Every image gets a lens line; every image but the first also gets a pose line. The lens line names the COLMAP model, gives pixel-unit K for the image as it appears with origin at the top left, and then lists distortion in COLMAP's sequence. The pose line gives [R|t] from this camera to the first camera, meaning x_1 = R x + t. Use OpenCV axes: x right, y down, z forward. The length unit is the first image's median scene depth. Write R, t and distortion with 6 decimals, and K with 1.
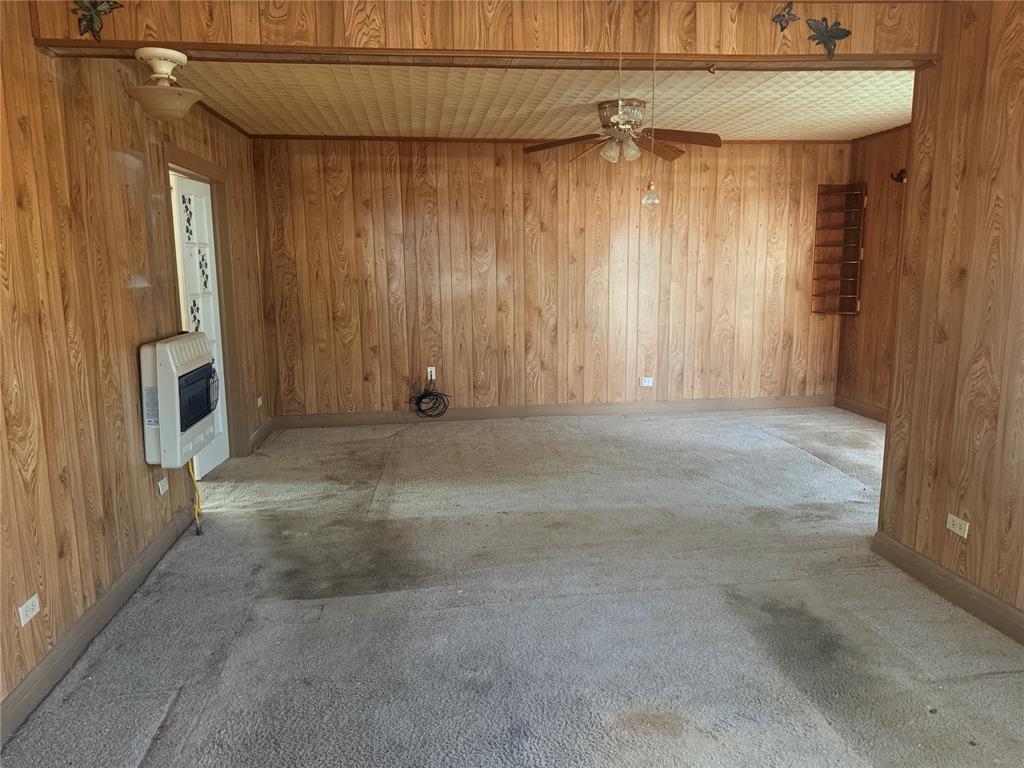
lens RADIAL K [[721.5, 0, 511.4], [0, 721.5, 383.1], [0, 0, 1]] dist [-0.000803, -0.000008]
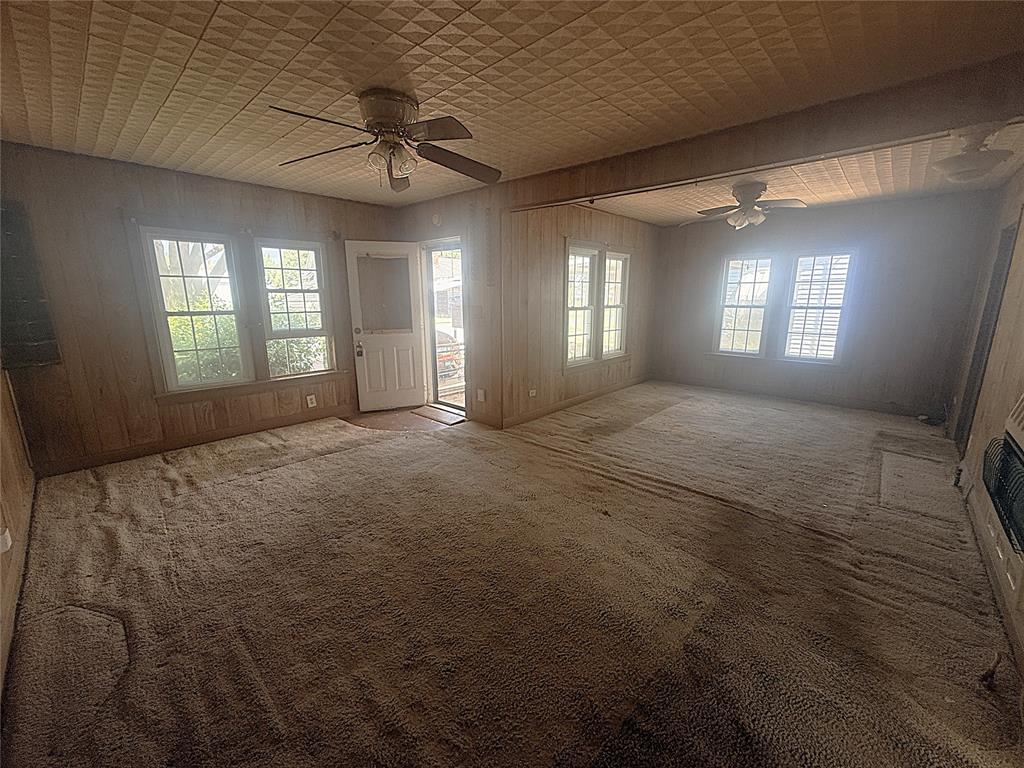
lens RADIAL K [[412.1, 0, 512.0], [0, 412.1, 386.9], [0, 0, 1]] dist [0.001993, 0.000049]
pose [[-0.643048, -0.150122, 0.750968, -0.348025], [0.130853, 0.944640, 0.300887, -0.209061], [-0.754564, 0.291751, -0.587805, 1.329278]]
